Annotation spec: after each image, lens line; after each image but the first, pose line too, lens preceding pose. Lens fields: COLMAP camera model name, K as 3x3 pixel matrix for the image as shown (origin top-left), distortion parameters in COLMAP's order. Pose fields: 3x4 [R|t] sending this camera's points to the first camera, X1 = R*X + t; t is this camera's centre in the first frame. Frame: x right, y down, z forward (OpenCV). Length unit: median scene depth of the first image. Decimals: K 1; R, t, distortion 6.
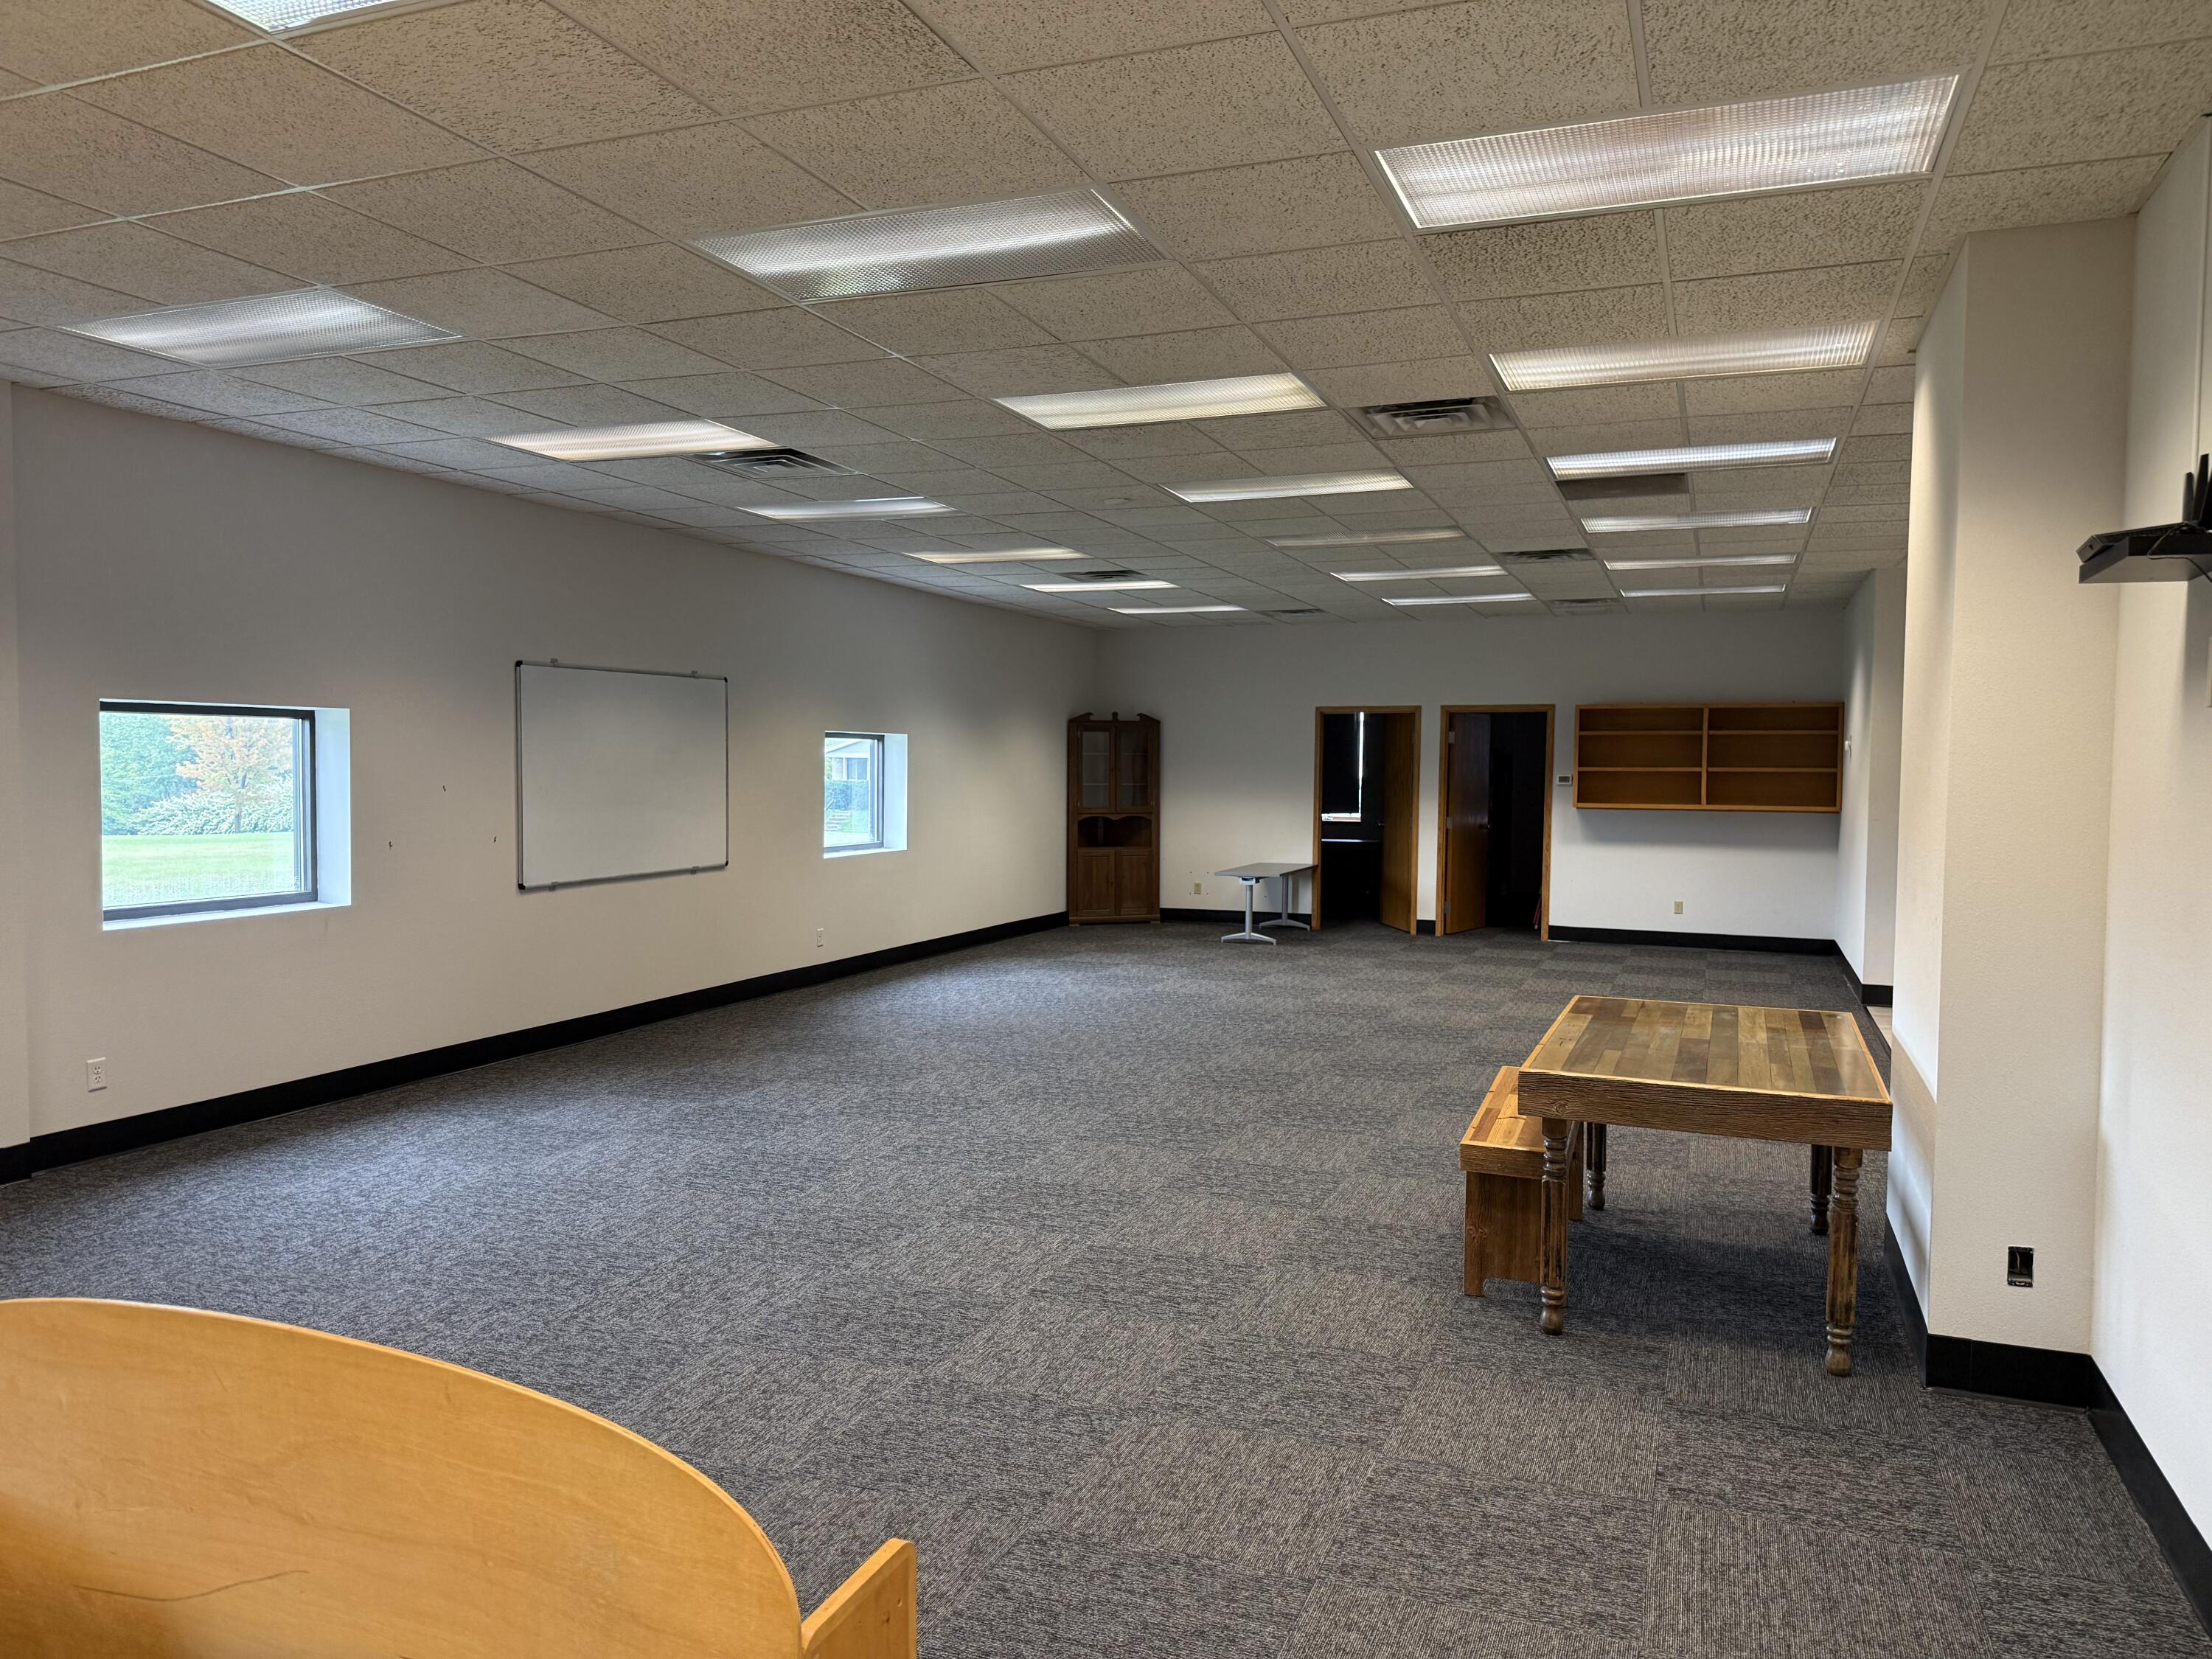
lens RADIAL K [[1554.1, 0, 1103.0], [0, 1554.1, 824.3], [0, 0, 1]] dist [0.011841, -0.006635]
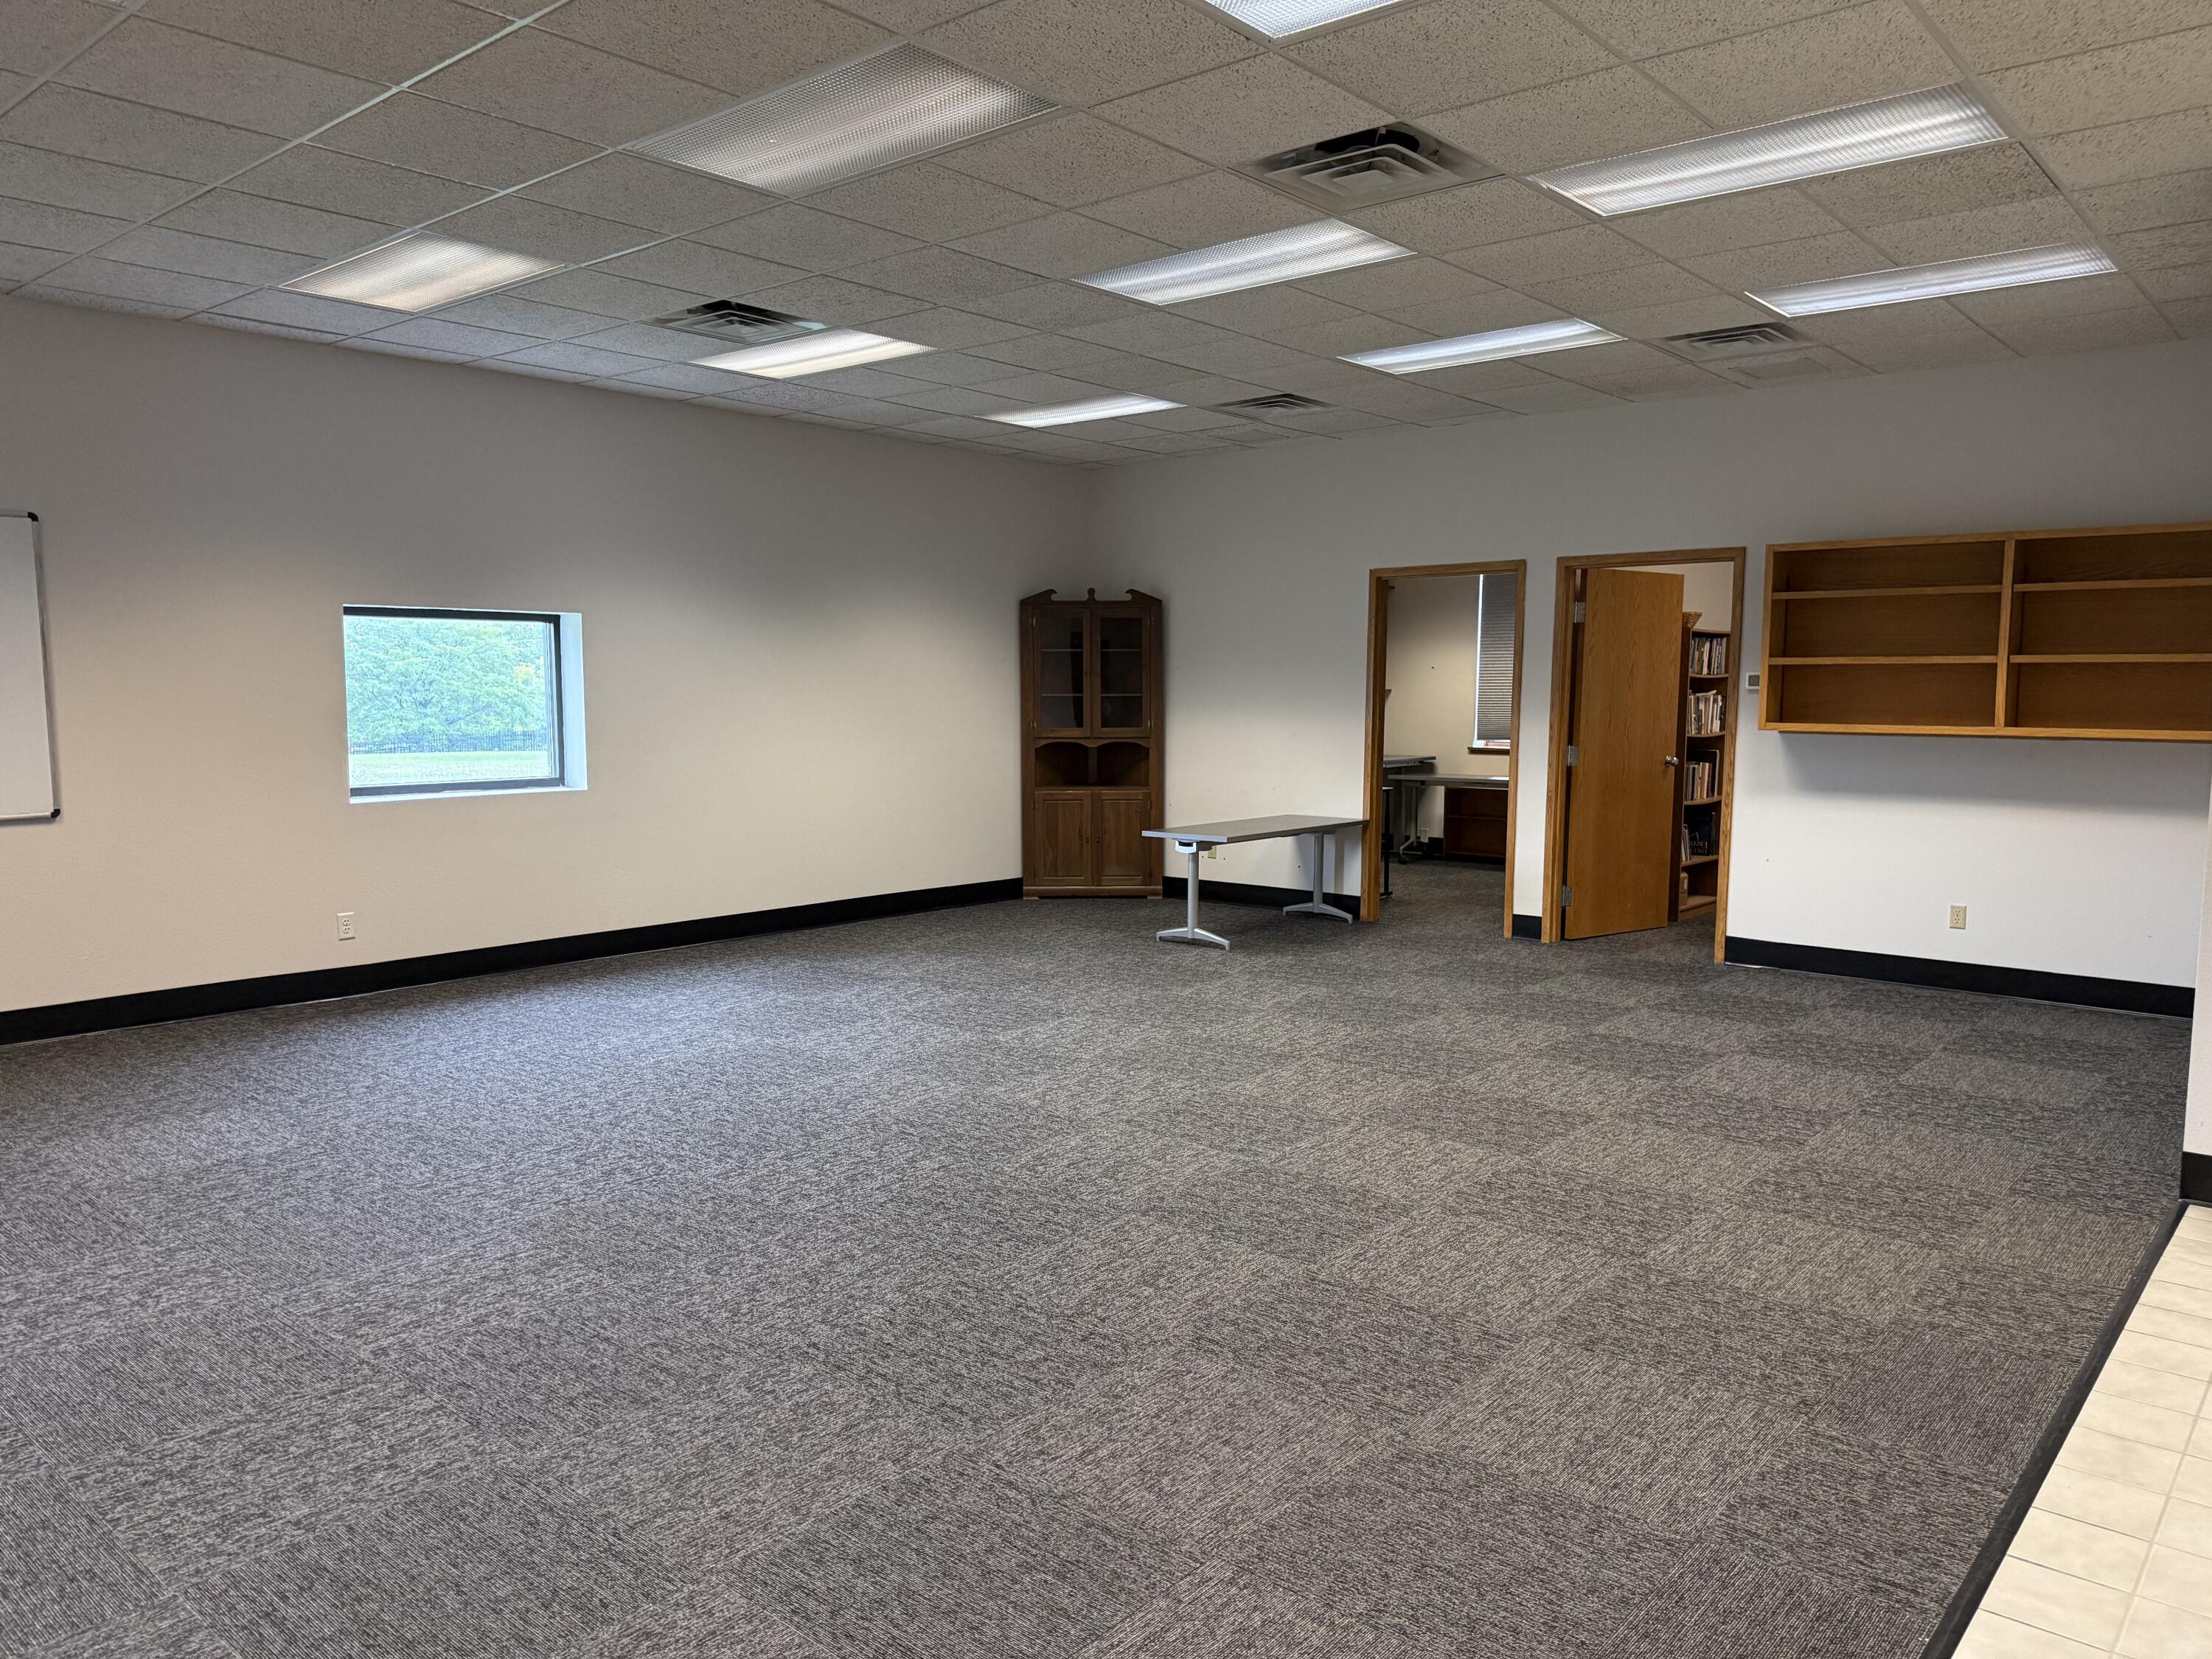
lens RADIAL K [[1644.7, 0, 1110.5], [0, 1644.7, 850.2], [0, 0, 1]] dist [0.042760, -0.012850]
pose [[0.951881, 0.028030, -0.305183, 0.245629], [-0.006823, 0.997500, 0.070336, -0.007742], [0.306391, -0.064869, 0.949693, 0.336814]]
